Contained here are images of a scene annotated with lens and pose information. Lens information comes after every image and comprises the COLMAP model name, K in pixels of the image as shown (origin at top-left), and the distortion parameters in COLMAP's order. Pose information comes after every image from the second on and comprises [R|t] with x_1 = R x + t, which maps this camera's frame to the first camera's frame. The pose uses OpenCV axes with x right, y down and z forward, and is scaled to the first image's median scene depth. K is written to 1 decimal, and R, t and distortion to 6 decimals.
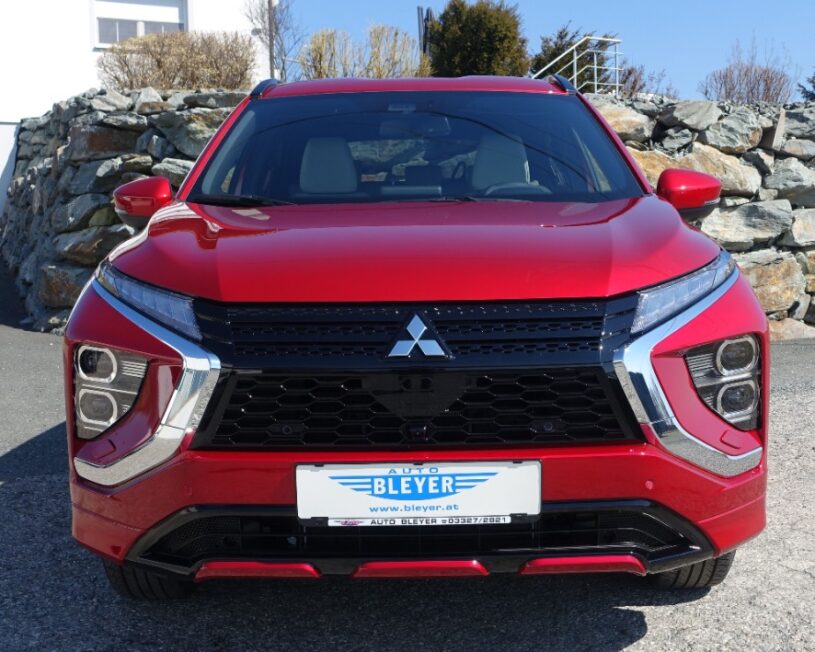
lens RADIAL K [[1176.3, 0, 407.4], [0, 1176.3, 327.4], [0, 0, 1]] dist [-0.057368, 0.000000]
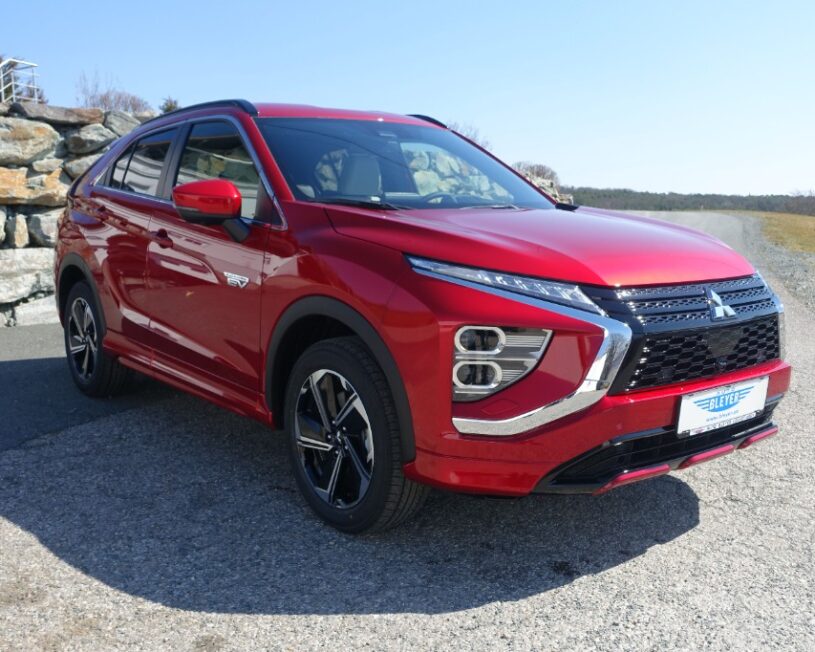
lens RADIAL K [[831.5, 0, 407.5], [0, 831.5, 322.8], [0, 0, 1]] dist [-0.002755, 0.000000]
pose [[0.778027, -0.067068, 0.624641, -0.771456], [0.037671, 0.997477, 0.060179, -0.037897], [-0.627101, -0.023290, 0.778590, 0.322629]]
